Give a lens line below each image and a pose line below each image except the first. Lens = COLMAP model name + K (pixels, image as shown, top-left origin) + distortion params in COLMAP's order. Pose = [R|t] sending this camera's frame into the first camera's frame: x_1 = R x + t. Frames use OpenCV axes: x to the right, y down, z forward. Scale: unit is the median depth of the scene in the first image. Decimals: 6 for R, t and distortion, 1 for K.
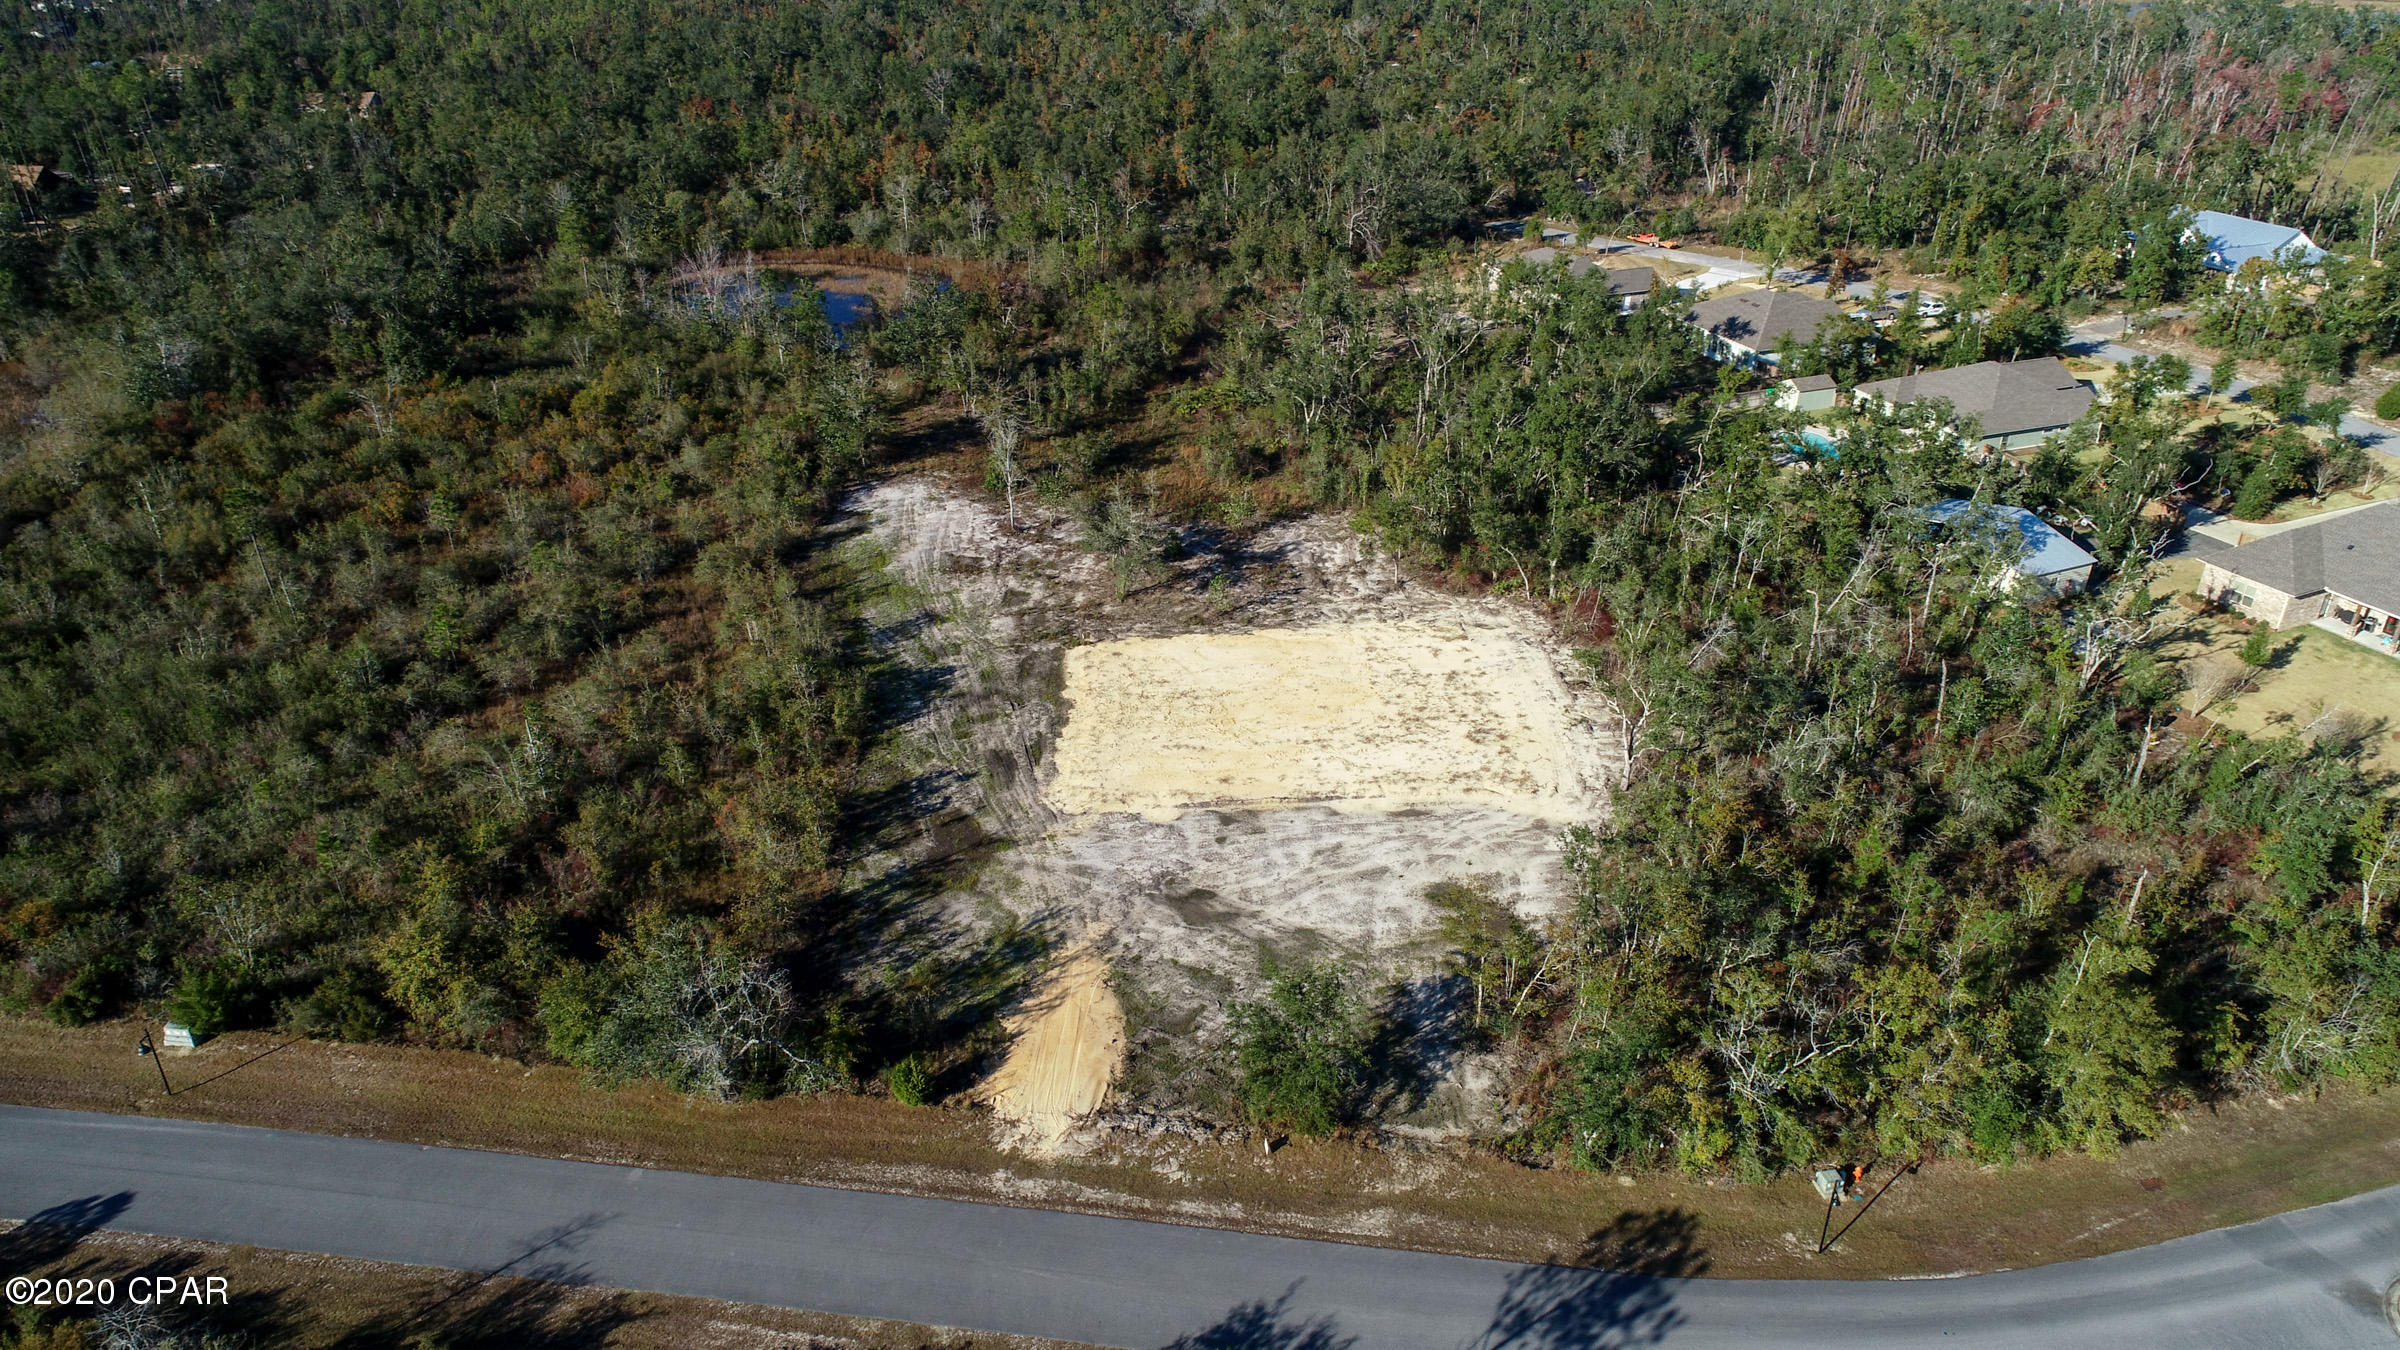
lens RADIAL K [[1620.9, 0, 1193.2], [0, 1620.9, 668.5], [0, 0, 1]] dist [-0.000054, -0.005905]
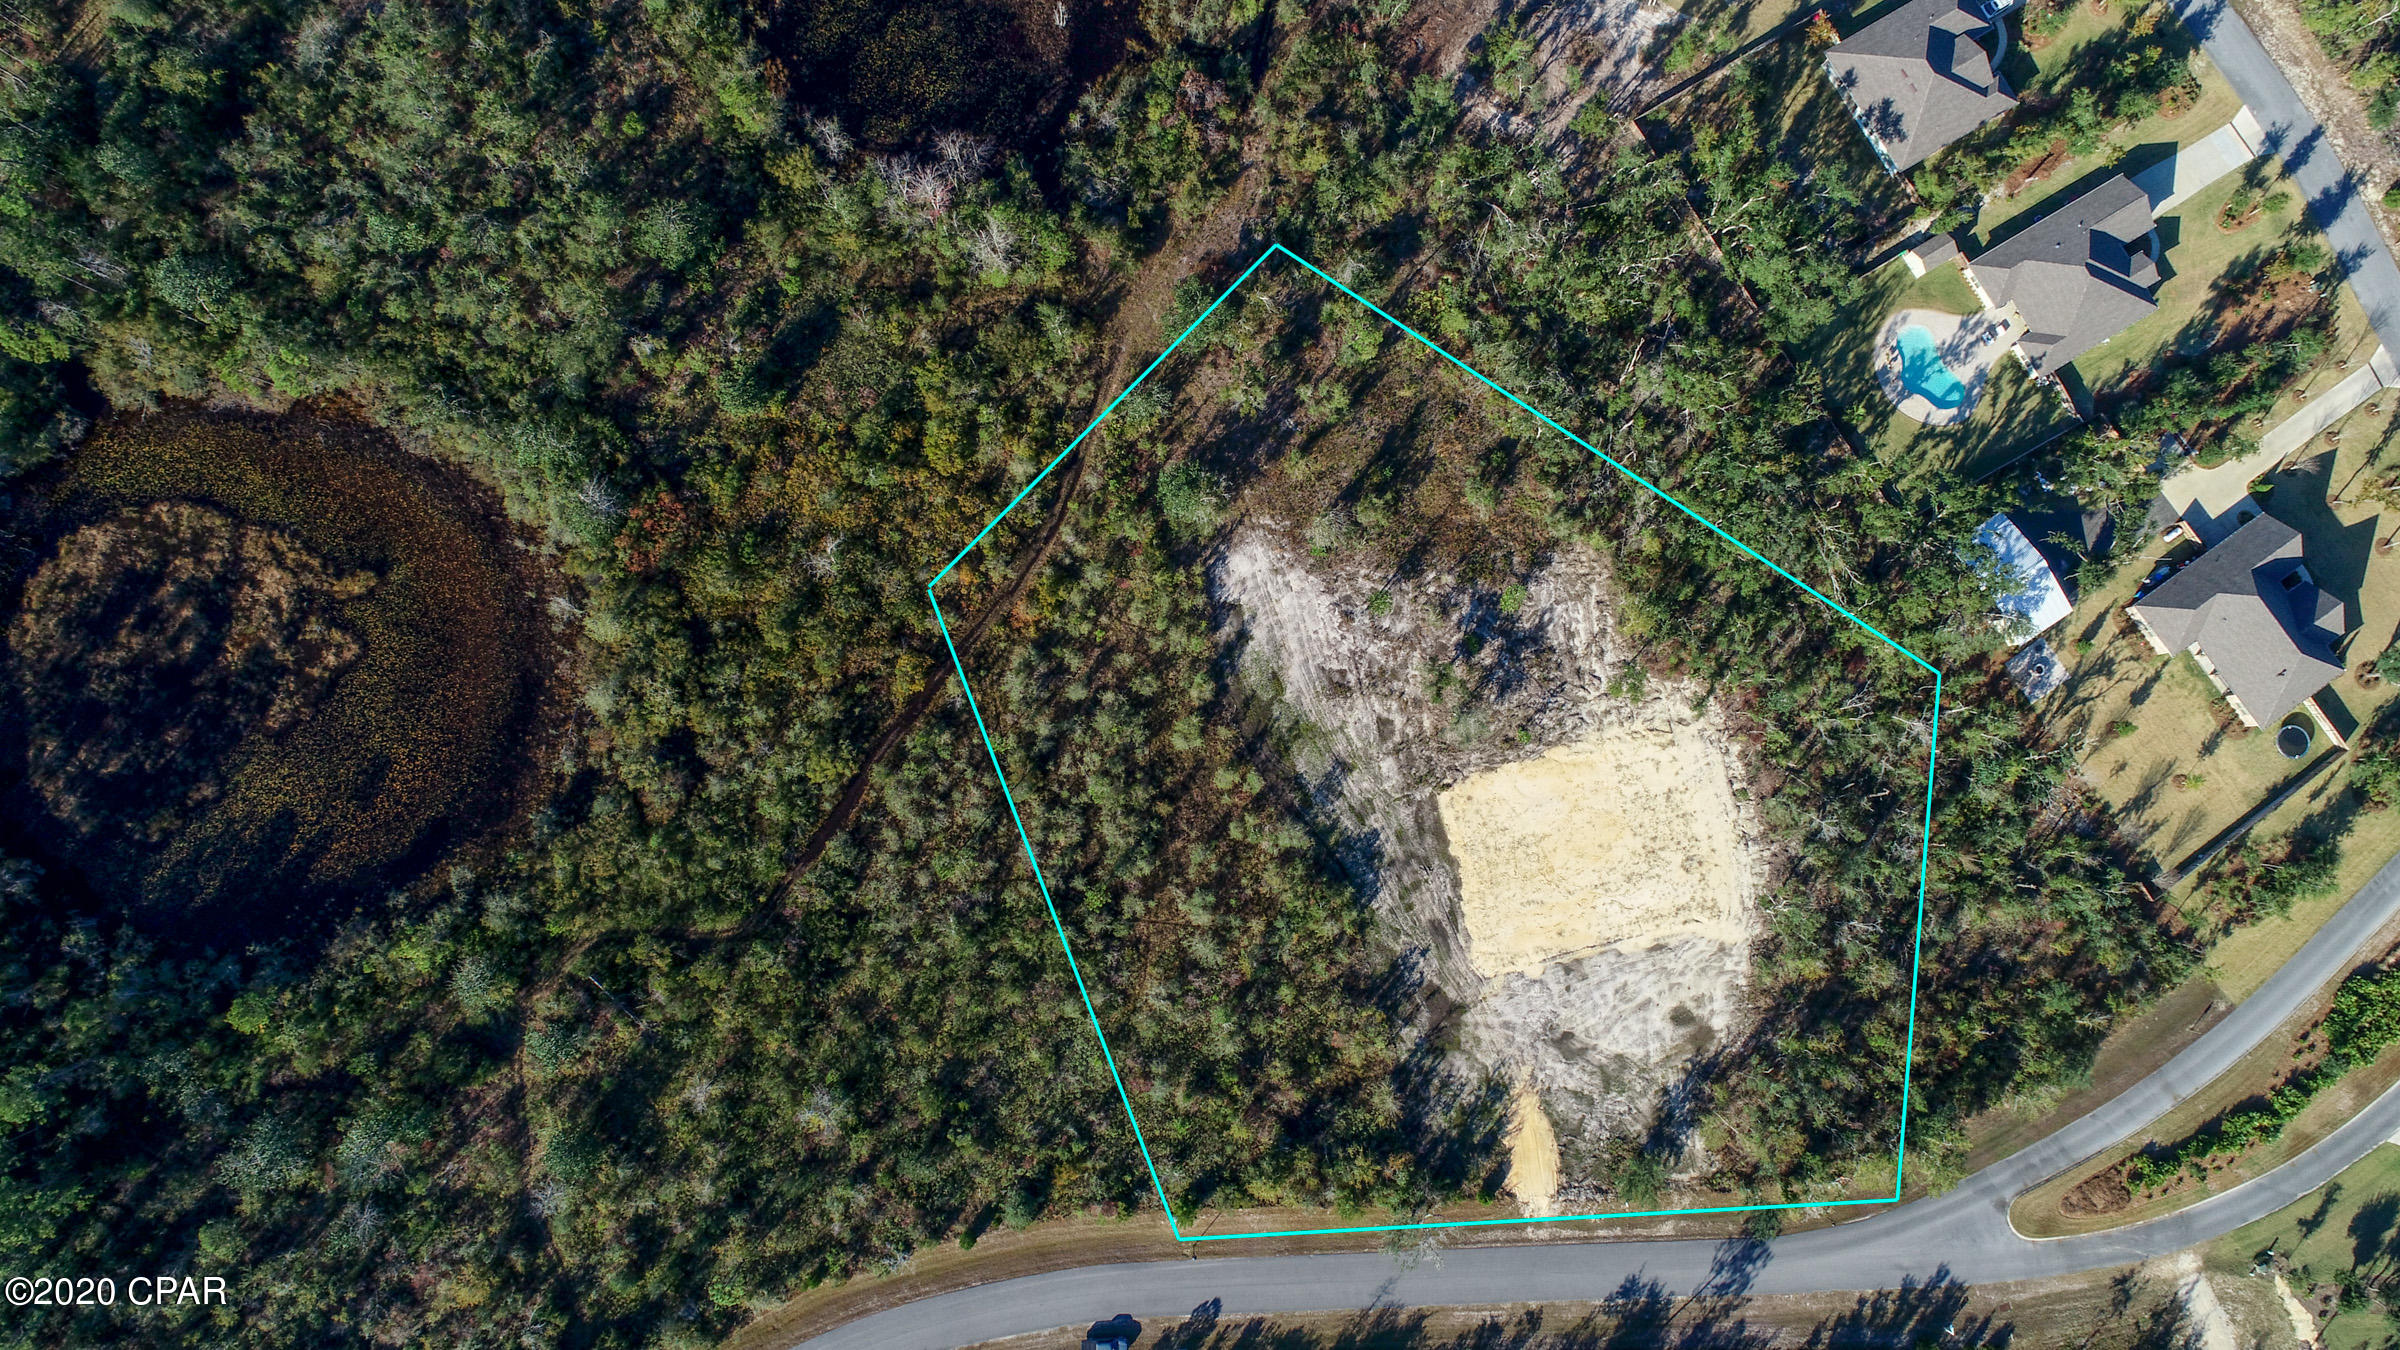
lens RADIAL K [[1620.9, 0, 1197.0], [0, 1620.9, 669.5], [0, 0, 1]] dist [-0.000054, -0.005905]
pose [[0.983116, -0.182809, 0.008019, -0.330936], [0.087863, 0.510047, 0.855647, -1.620883], [-0.160511, -0.840496, 0.517497, 0.308373]]
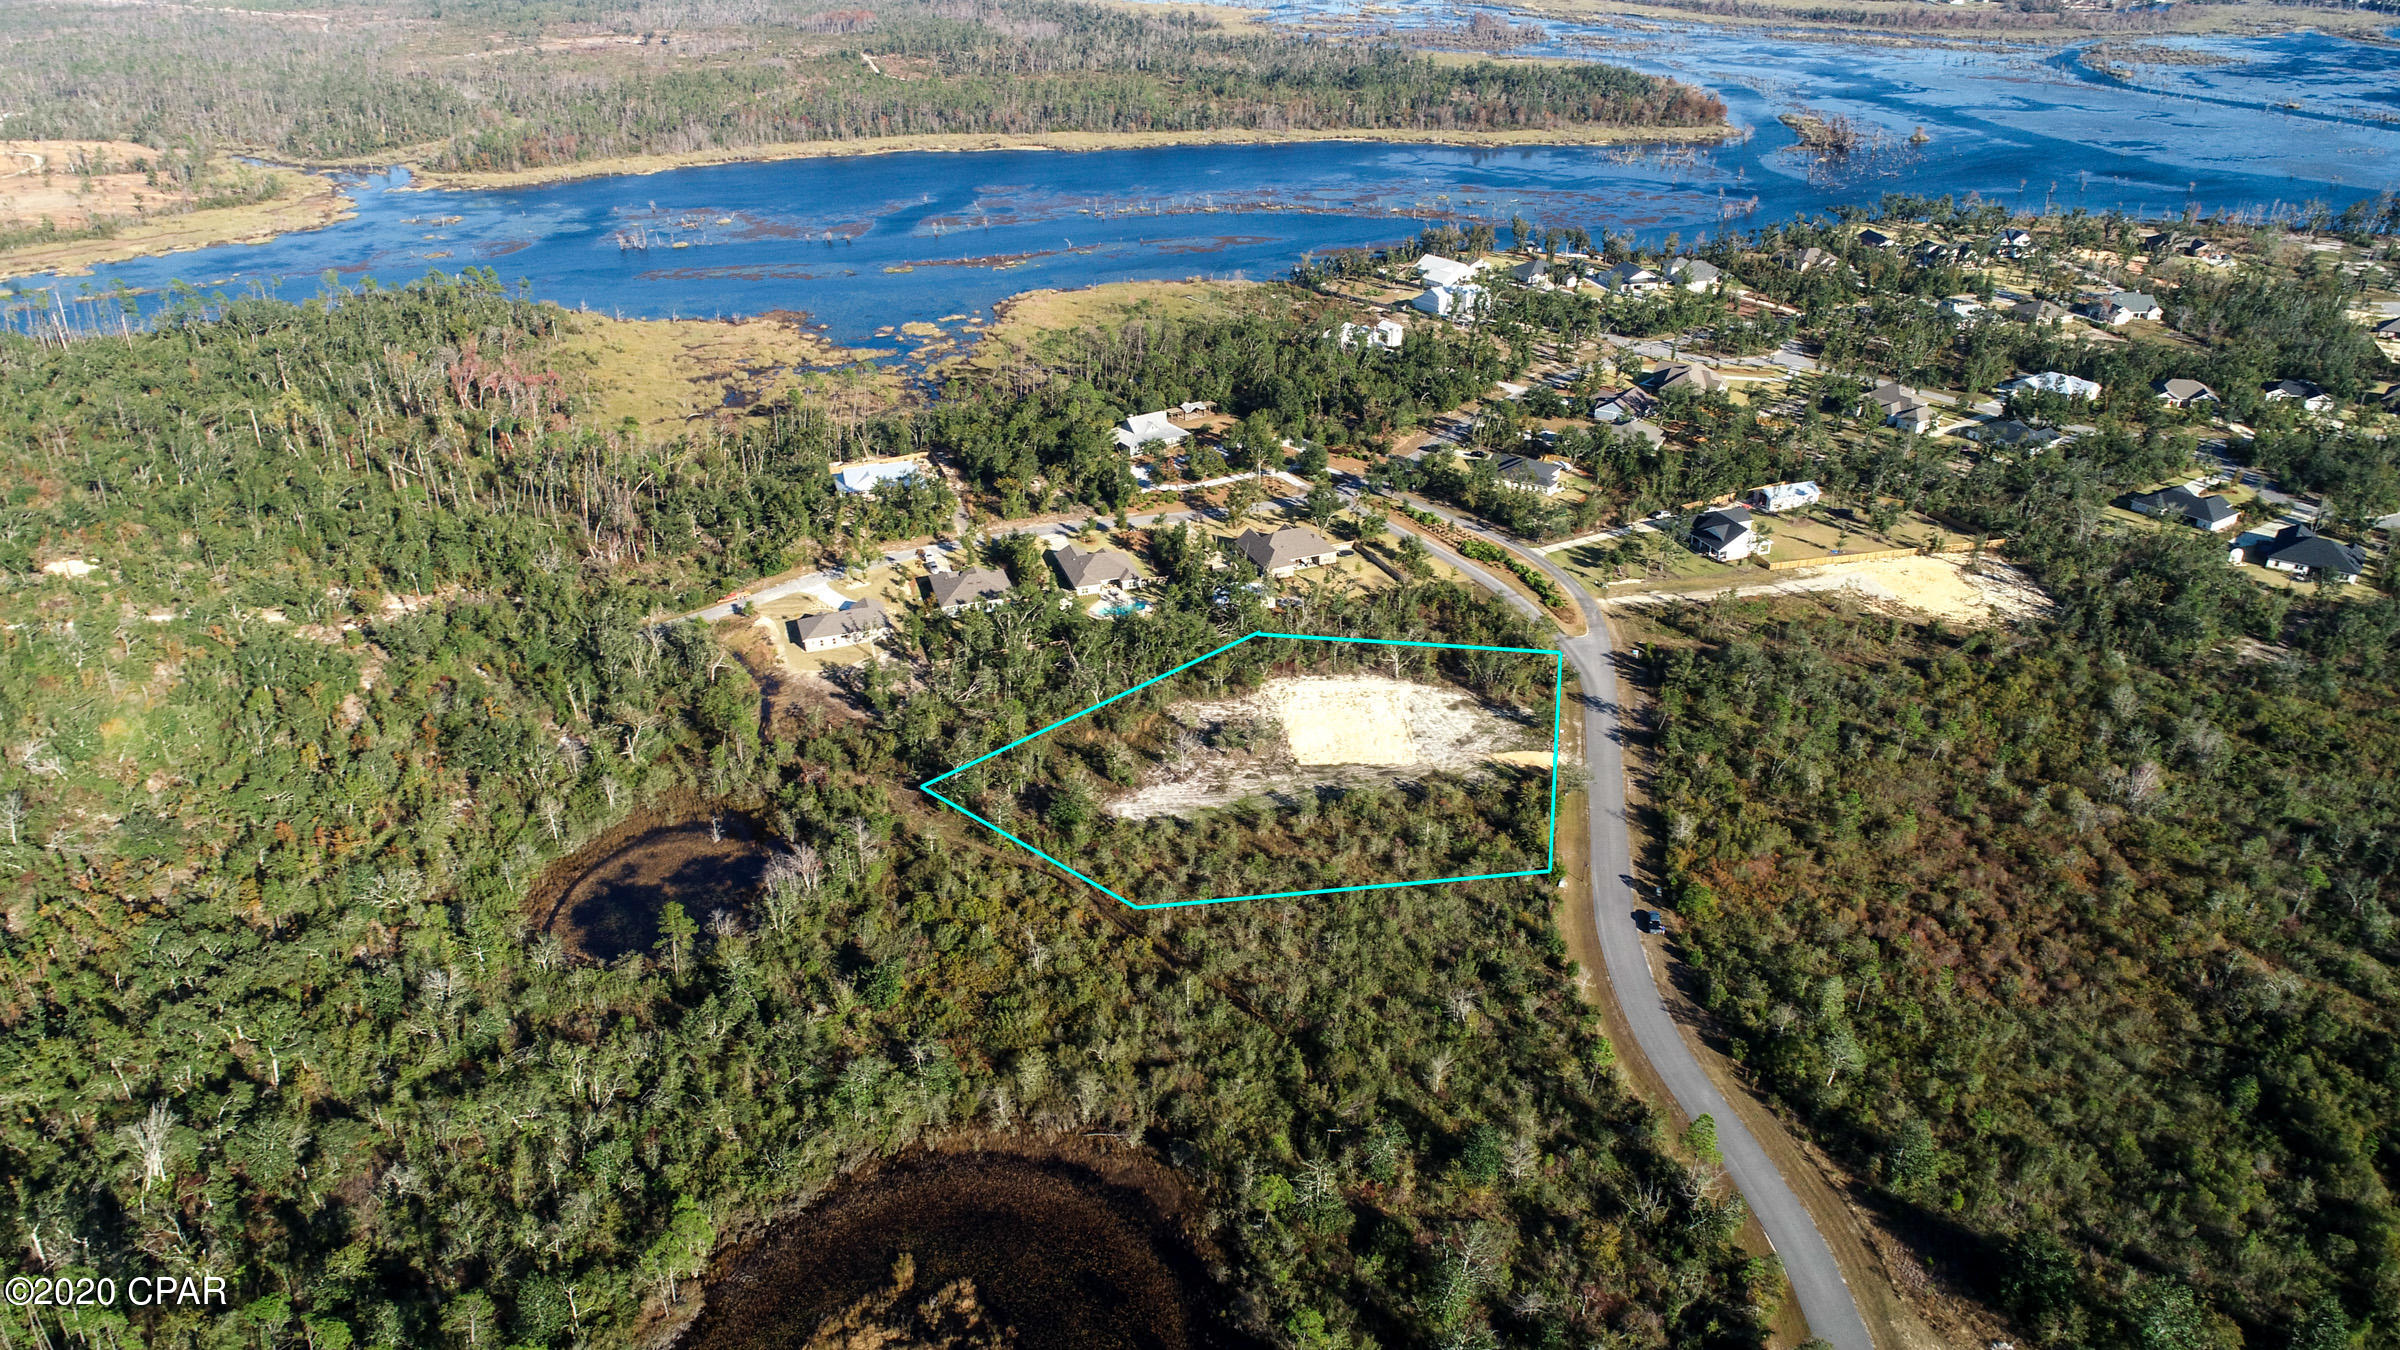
lens RADIAL K [[1620.9, 0, 1203.7], [0, 1620.9, 669.5], [0, 0, 1]] dist [-0.000054, -0.005905]
pose [[0.044741, -0.445762, 0.894033, -2.514754], [0.468116, 0.799951, 0.375426, -1.269242], [-0.882533, 0.401714, 0.244459, 0.464698]]
